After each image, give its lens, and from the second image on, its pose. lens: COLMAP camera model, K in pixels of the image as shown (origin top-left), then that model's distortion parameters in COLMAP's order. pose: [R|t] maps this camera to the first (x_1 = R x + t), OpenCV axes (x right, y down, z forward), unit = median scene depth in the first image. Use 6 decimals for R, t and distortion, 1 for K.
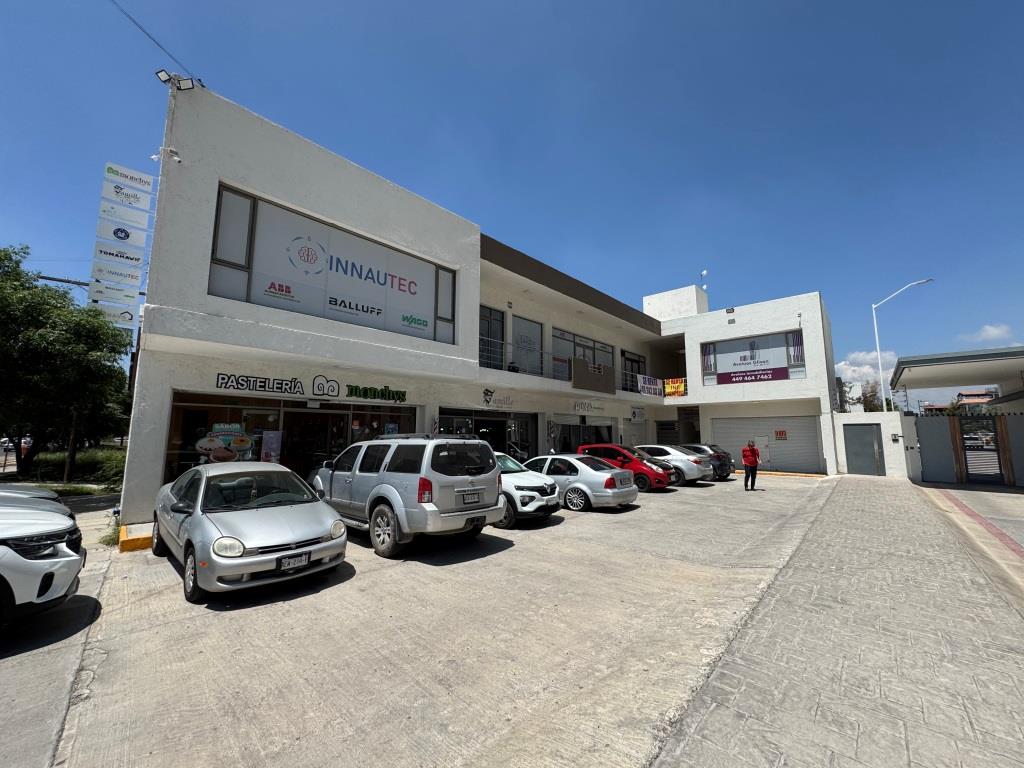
lens RADIAL K [[405.9, 0, 514.3], [0, 405.9, 382.9], [0, 0, 1]] dist [-0.002864, 0.000552]
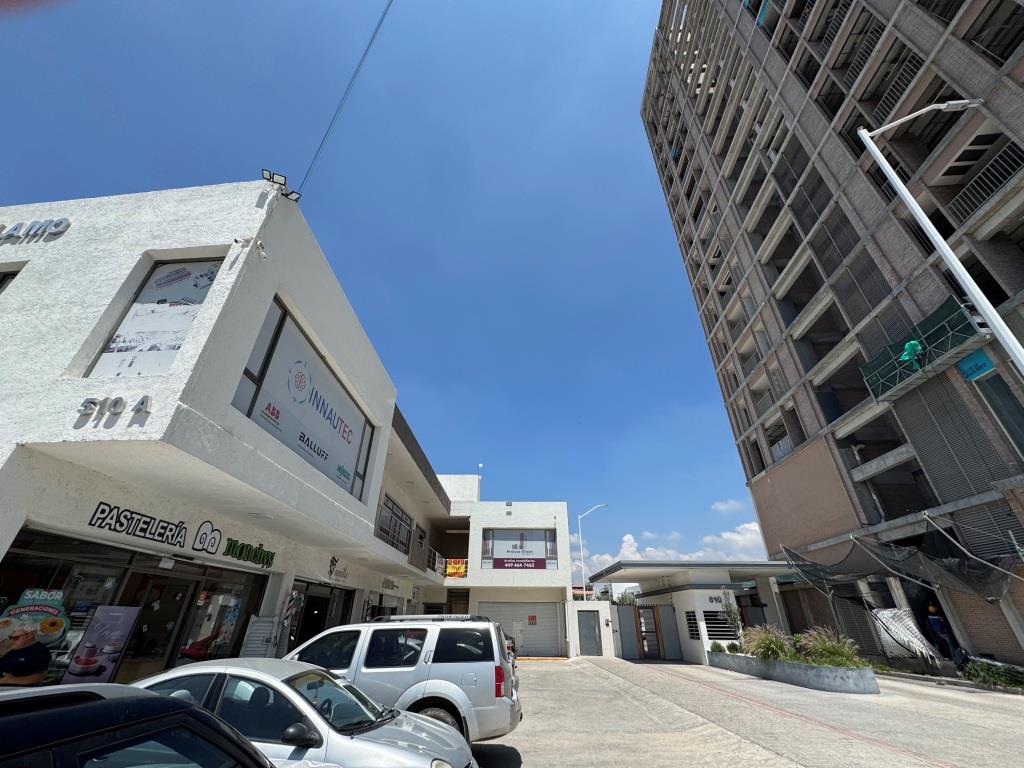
lens RADIAL K [[405.9, 0, 512.5], [0, 405.9, 384.3], [0, 0, 1]] dist [-0.002864, 0.000552]
pose [[0.743290, 0.340529, 0.575813, -0.605302], [-0.090080, 0.903855, -0.418249, 0.015450], [-0.662877, 0.259011, 0.702501, 0.069545]]
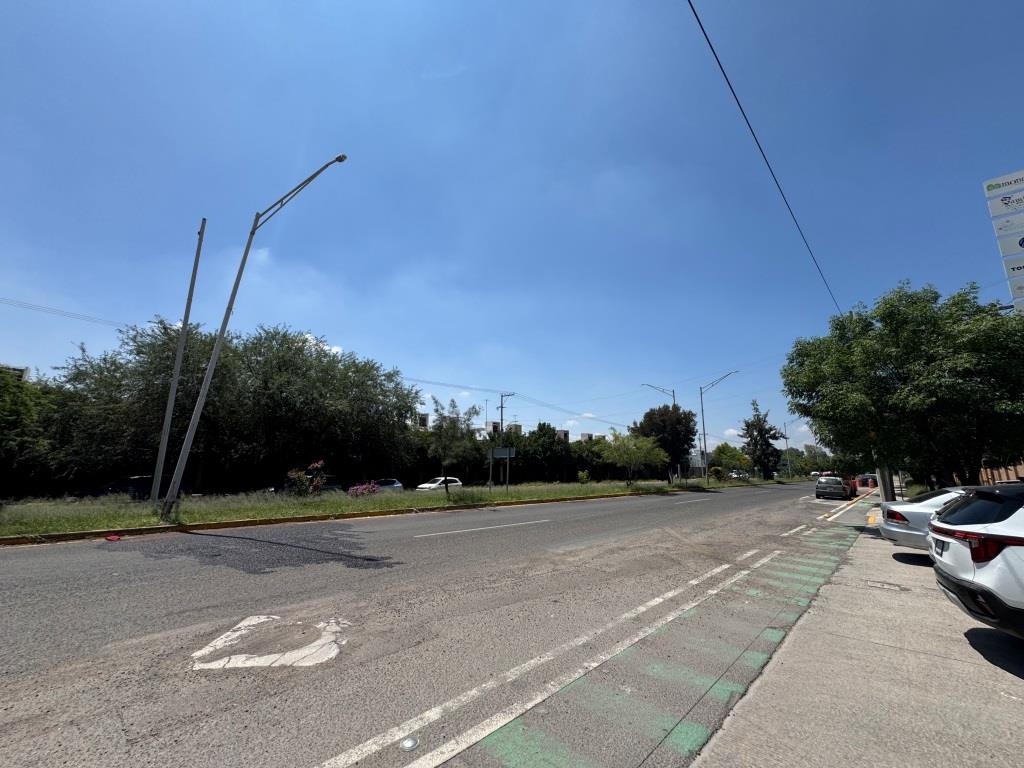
lens RADIAL K [[405.9, 0, 510.8], [0, 405.9, 379.4], [0, 0, 1]] dist [-0.002864, 0.000552]
pose [[0.077084, -0.208390, -0.975003, -0.345270], [0.118177, 0.972929, -0.198603, -0.034308], [0.989996, -0.099914, 0.099624, -0.388850]]
